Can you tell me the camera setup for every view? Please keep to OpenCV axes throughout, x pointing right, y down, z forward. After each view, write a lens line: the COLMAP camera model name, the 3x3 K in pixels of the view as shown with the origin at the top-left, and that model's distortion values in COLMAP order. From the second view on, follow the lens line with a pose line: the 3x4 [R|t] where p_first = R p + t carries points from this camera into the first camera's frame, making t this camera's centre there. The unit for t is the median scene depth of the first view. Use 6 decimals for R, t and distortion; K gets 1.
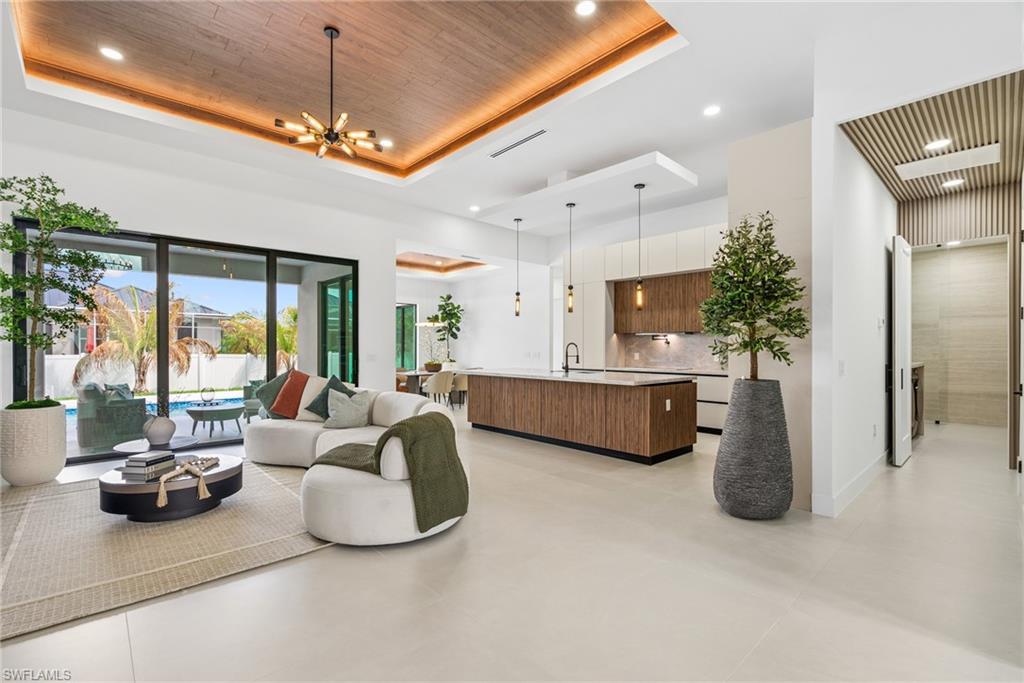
lens RADIAL K [[460.0, 0, 507.8], [0, 460.0, 346.2], [0, 0, 1]] dist [-0.002518, 0.000668]
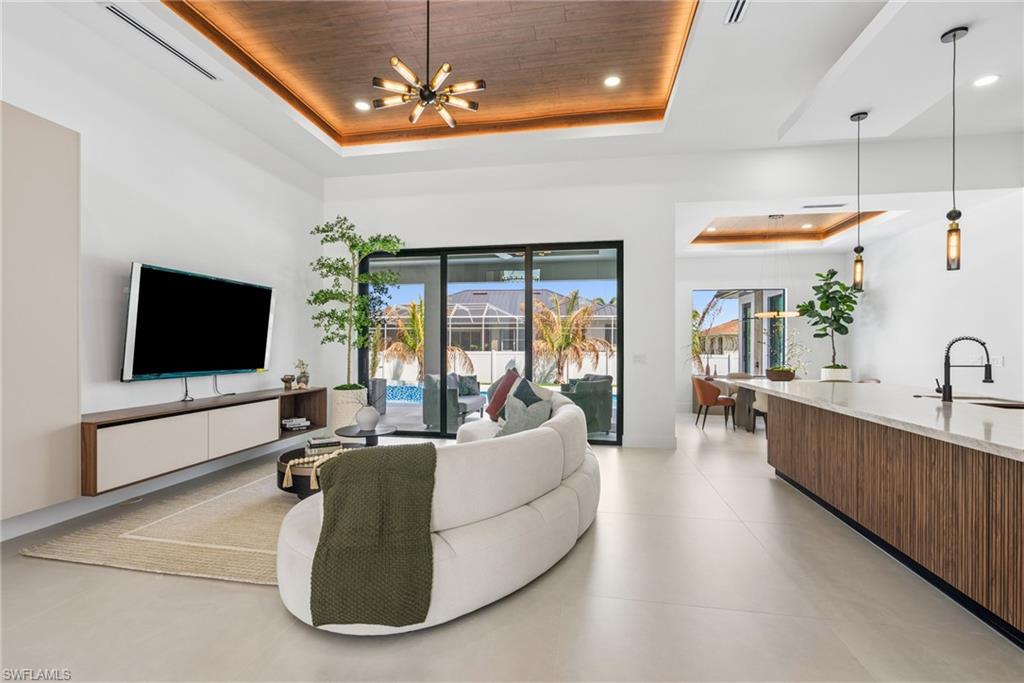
lens RADIAL K [[460.0, 0, 507.8], [0, 460.0, 346.2], [0, 0, 1]] dist [-0.002518, 0.000668]
pose [[0.604972, 0.001899, -0.796244, 0.201259], [-0.001216, 0.999998, 0.001461, 0.001632], [0.796246, 0.000084, 0.604974, 0.328207]]
